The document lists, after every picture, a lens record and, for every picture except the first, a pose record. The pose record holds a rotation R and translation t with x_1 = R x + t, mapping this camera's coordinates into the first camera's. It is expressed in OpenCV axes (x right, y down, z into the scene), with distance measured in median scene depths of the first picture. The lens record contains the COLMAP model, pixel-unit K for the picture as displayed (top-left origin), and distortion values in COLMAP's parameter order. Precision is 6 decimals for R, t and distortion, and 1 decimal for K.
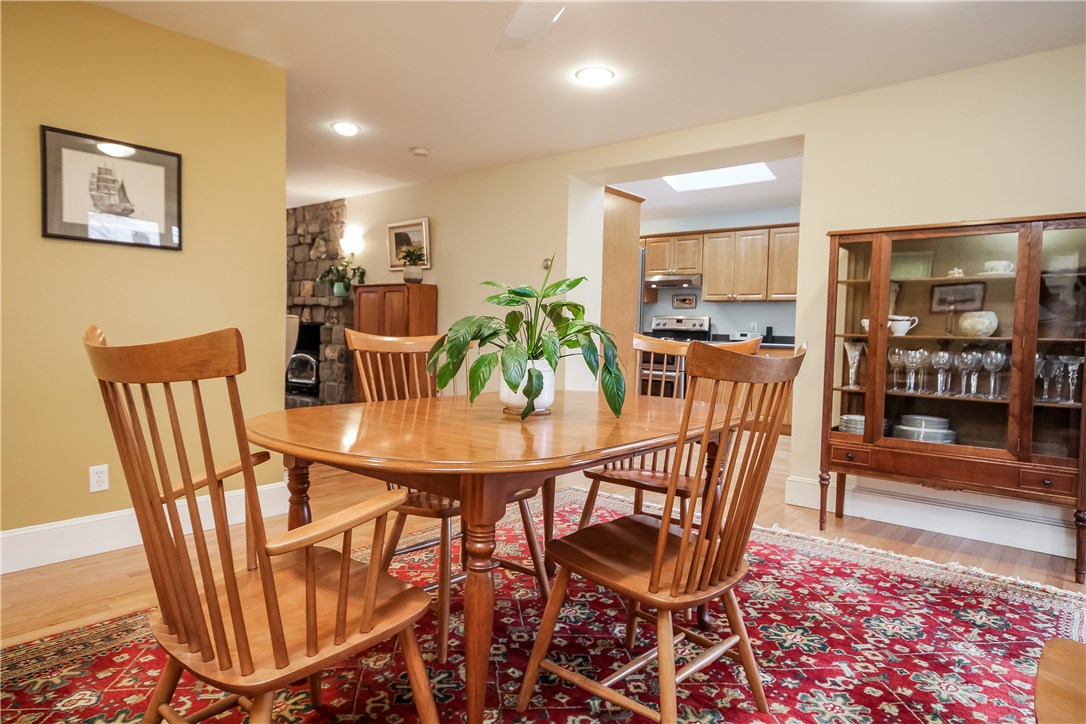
lens RADIAL K [[629.3, 0, 543.0], [0, 629.3, 362.0], [0, 0, 1]] dist [-0.000118, -0.000019]
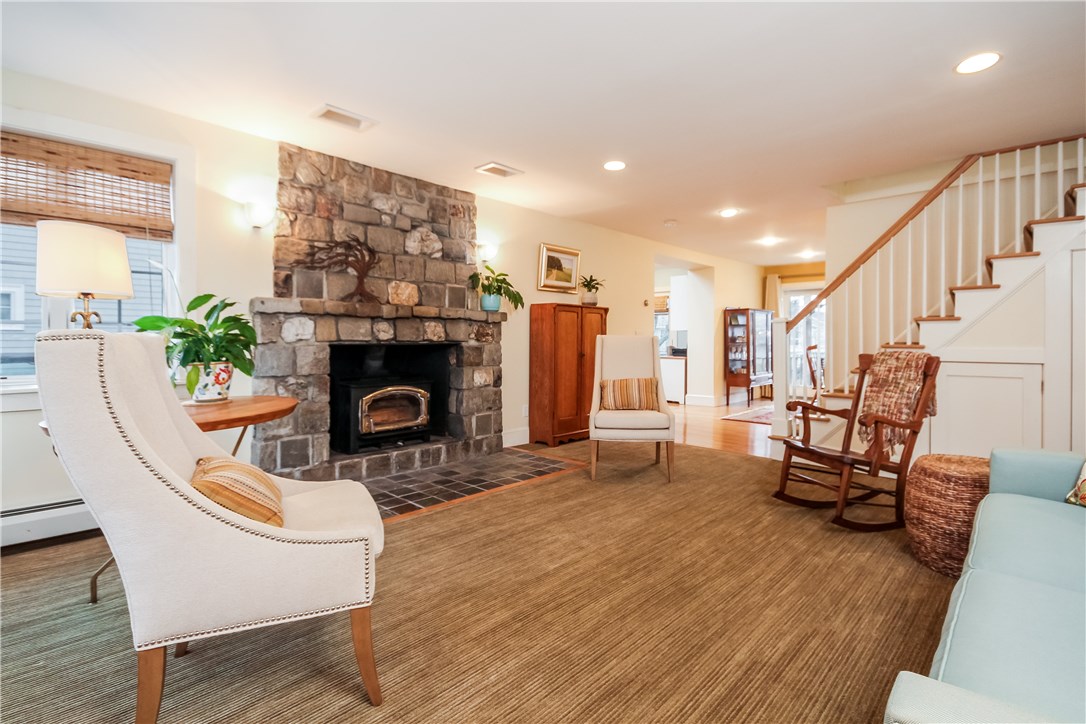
lens RADIAL K [[516.7, 0, 550.1], [0, 516.7, 345.1], [0, 0, 1]] dist [0.000871, -0.000390]
pose [[0.048651, -0.033118, 0.998267, -0.975172], [0.053774, 0.998087, 0.030492, -0.068582], [-0.997367, 0.052198, 0.050338, 0.832829]]
